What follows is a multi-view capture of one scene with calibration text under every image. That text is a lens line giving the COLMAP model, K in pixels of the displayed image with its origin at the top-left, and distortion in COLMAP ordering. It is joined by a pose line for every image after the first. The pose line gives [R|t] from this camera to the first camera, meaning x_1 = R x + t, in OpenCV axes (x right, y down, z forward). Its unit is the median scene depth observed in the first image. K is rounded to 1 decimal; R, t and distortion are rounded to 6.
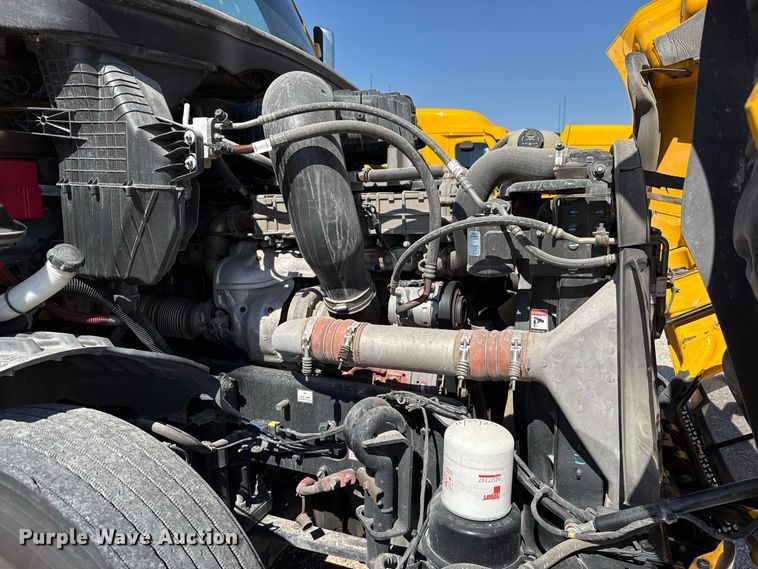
lens RADIAL K [[539.0, 0, 385.2], [0, 539.0, 286.2], [0, 0, 1]] dist [0.093918, -0.136242]
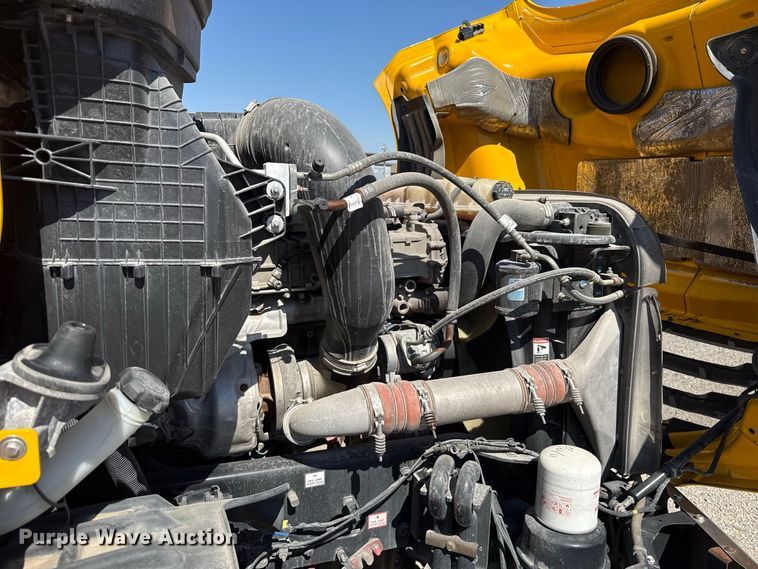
lens RADIAL K [[539.0, 0, 385.2], [0, 539.0, 286.2], [0, 0, 1]] dist [0.093918, -0.136242]
pose [[0.738048, -0.107199, 0.666179, -0.721088], [0.091145, 0.994089, 0.058987, -0.165549], [-0.668564, 0.017184, 0.743456, 0.339944]]
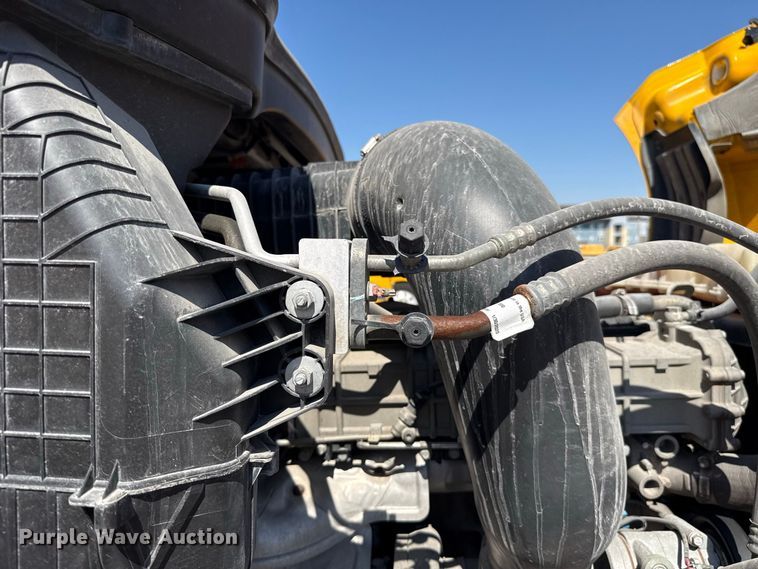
lens RADIAL K [[539.0, 0, 385.2], [0, 539.0, 286.2], [0, 0, 1]] dist [0.093918, -0.136242]
pose [[0.953826, -0.030031, 0.298856, -0.390913], [0.057989, 0.994681, -0.085125, -0.240817], [-0.294710, 0.098525, 0.950494, 0.653581]]
